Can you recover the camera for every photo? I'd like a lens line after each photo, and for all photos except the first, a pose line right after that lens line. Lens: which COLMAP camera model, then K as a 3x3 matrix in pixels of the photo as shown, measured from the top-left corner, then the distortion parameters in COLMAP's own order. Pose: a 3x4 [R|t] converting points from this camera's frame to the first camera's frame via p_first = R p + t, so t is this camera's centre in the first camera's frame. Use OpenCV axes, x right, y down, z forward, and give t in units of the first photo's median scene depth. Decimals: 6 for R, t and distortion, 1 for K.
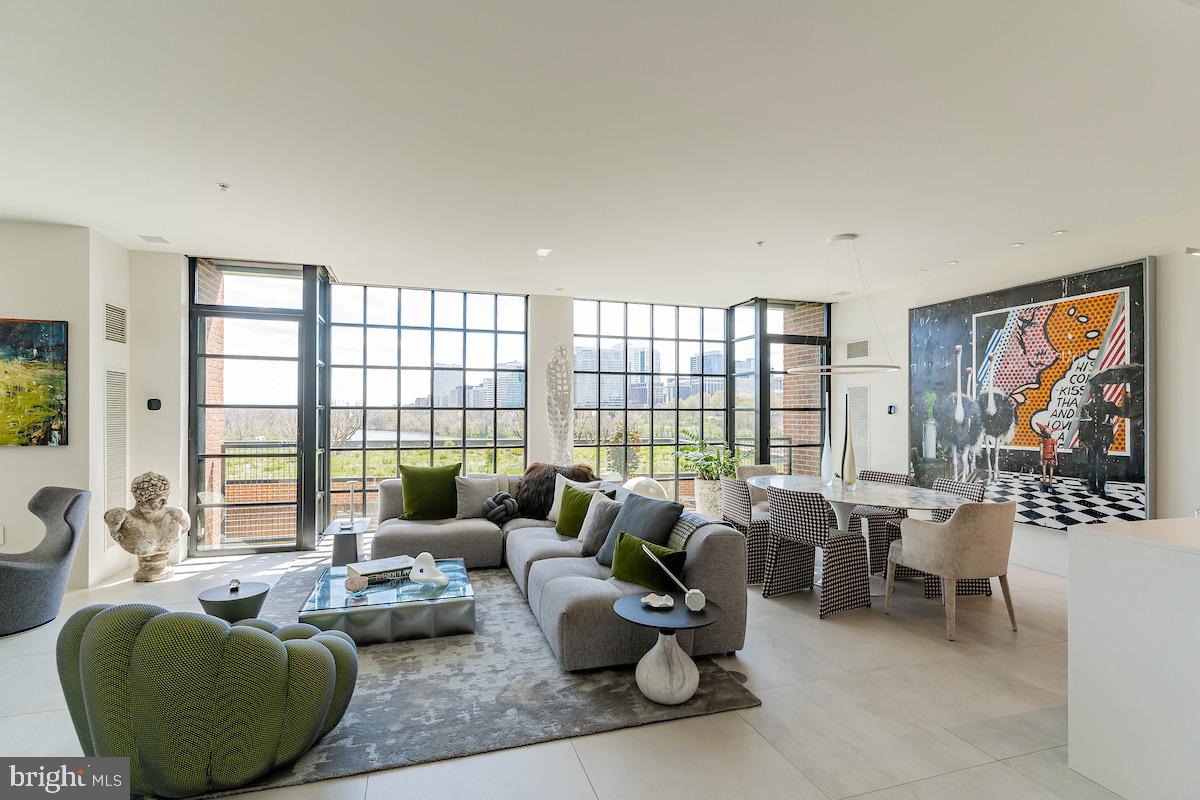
lens RADIAL K [[576.6, 0, 595.3], [0, 576.6, 410.2], [0, 0, 1]] dist [0.004924, -0.000638]
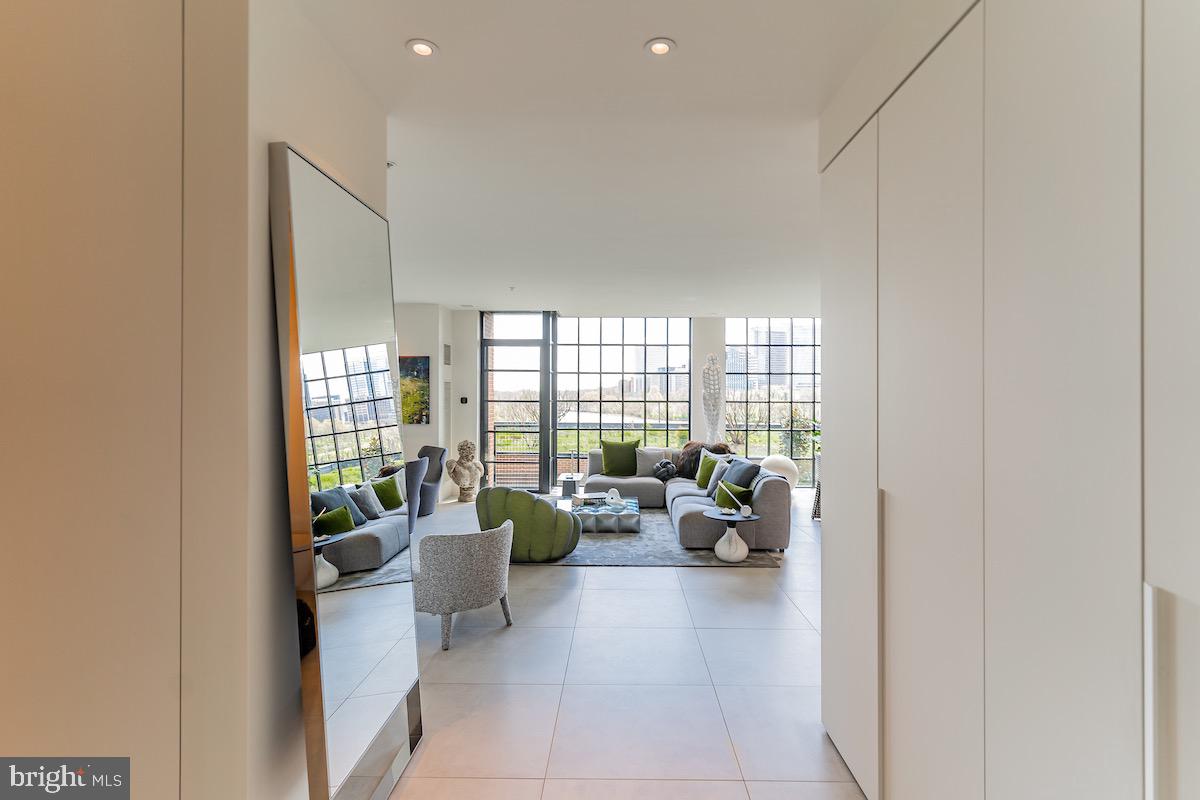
lens RADIAL K [[611.6, 0, 613.9], [0, 611.6, 390.0], [0, 0, 1]] dist [0.000612, 0.000141]
pose [[0.952324, -0.001182, -0.305088, 0.204238], [0.000340, 0.999996, -0.002813, -0.035909], [0.305090, 0.002575, 0.952320, -0.577951]]
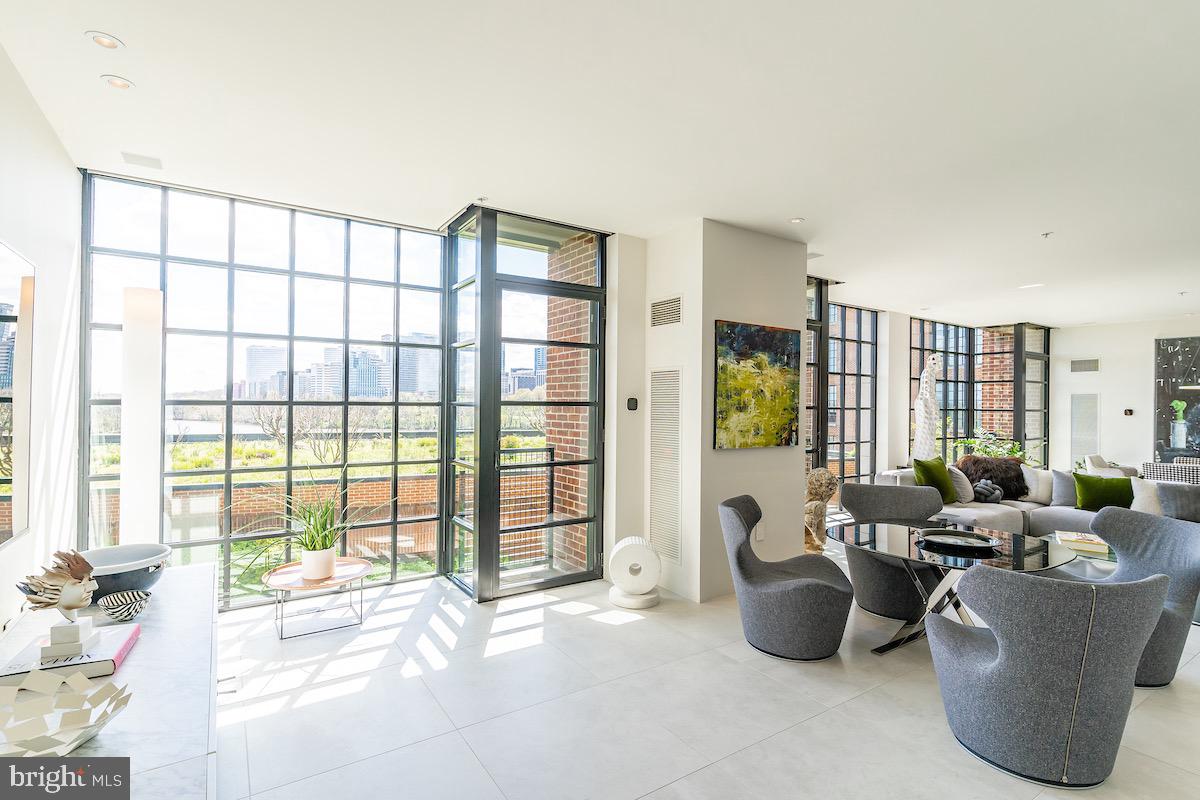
lens RADIAL K [[570.4, 0, 595.7], [0, 570.4, 402.8], [0, 0, 1]] dist [0.003935, 0.000434]
pose [[0.961753, 0.010981, 0.273698, -1.361455], [-0.012205, 0.999922, 0.002769, -0.014805], [-0.273646, -0.006004, 0.961812, 0.068574]]
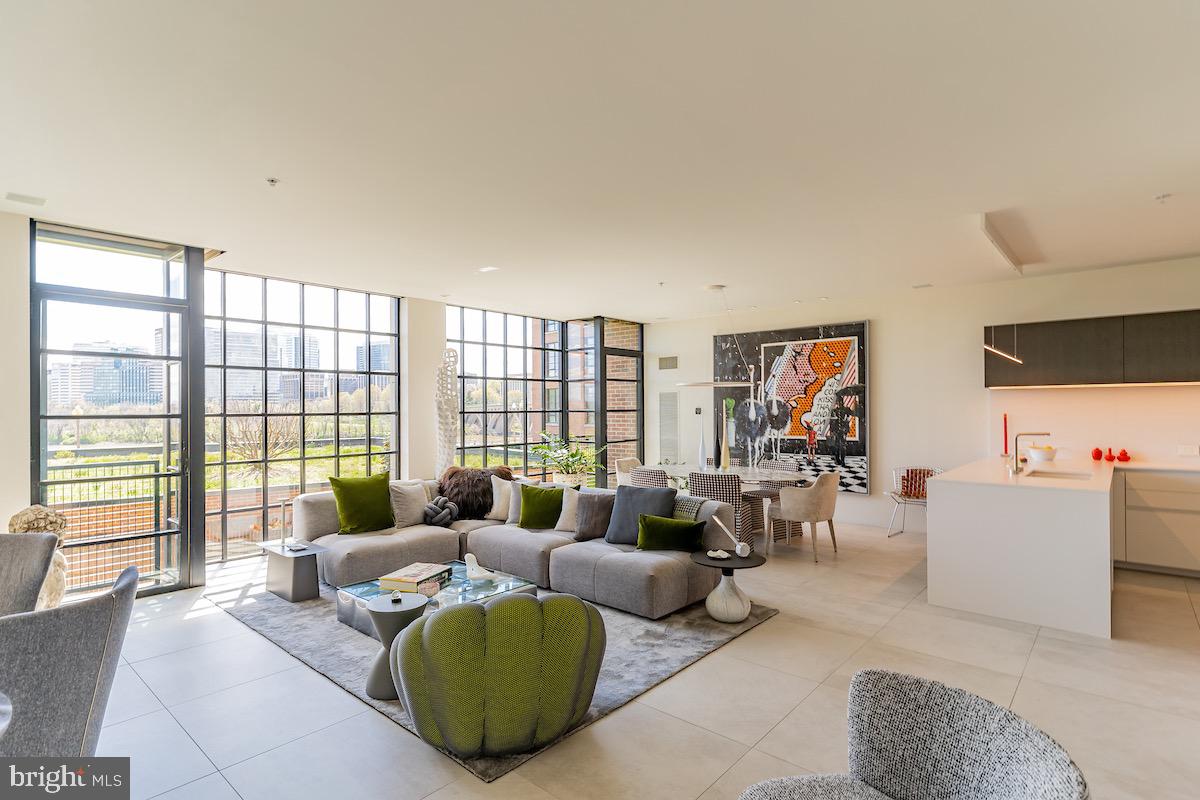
lens RADIAL K [[604.5, 0, 598.8], [0, 604.5, 404.5], [0, 0, 1]] dist [0.002349, 0.000726]
pose [[0.852479, -0.004160, 0.522744, -0.509290], [0.004552, 0.999989, 0.000535, -0.022417], [-0.522741, 0.001923, 0.852489, -0.063334]]
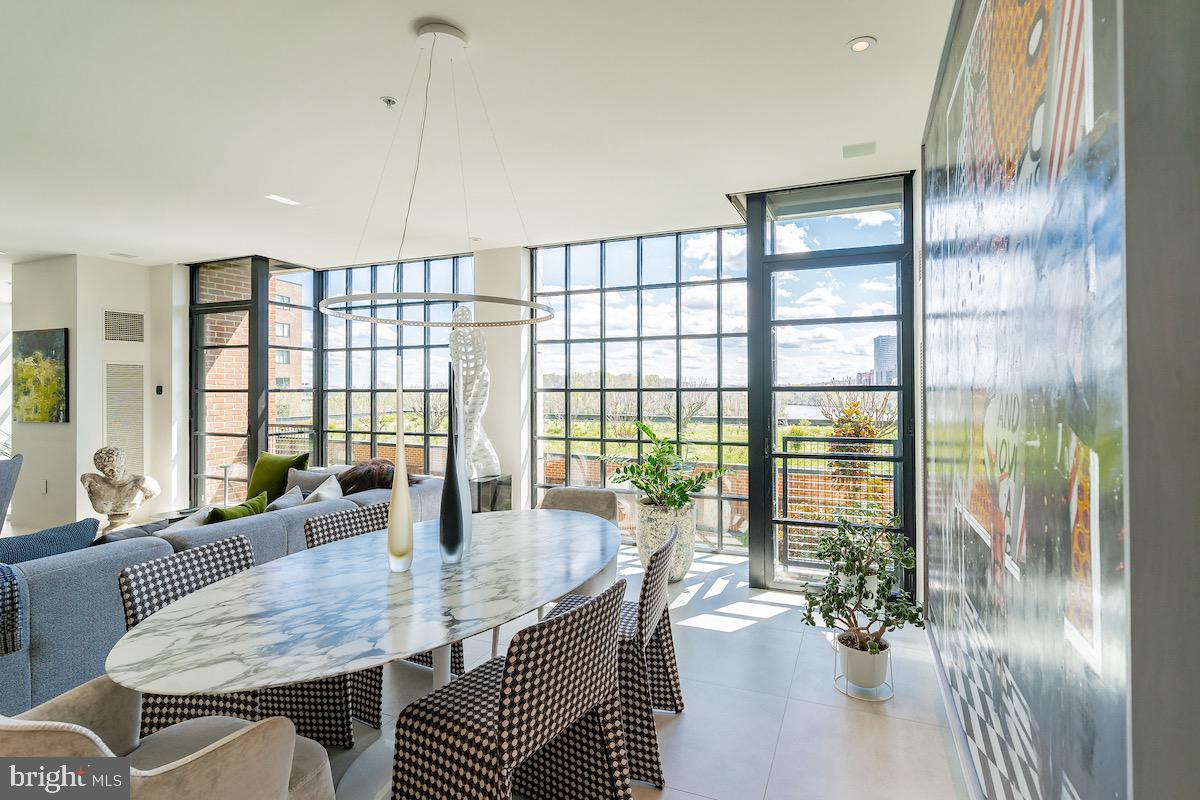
lens RADIAL K [[583.1, 0, 625.9], [0, 583.1, 383.0], [0, 0, 1]] dist [0.003579, -0.001790]
pose [[0.777311, -0.010497, -0.629030, 0.788278], [0.009340, 0.999943, -0.005146, -0.009304], [0.629048, -0.001875, 0.777364, 0.666991]]
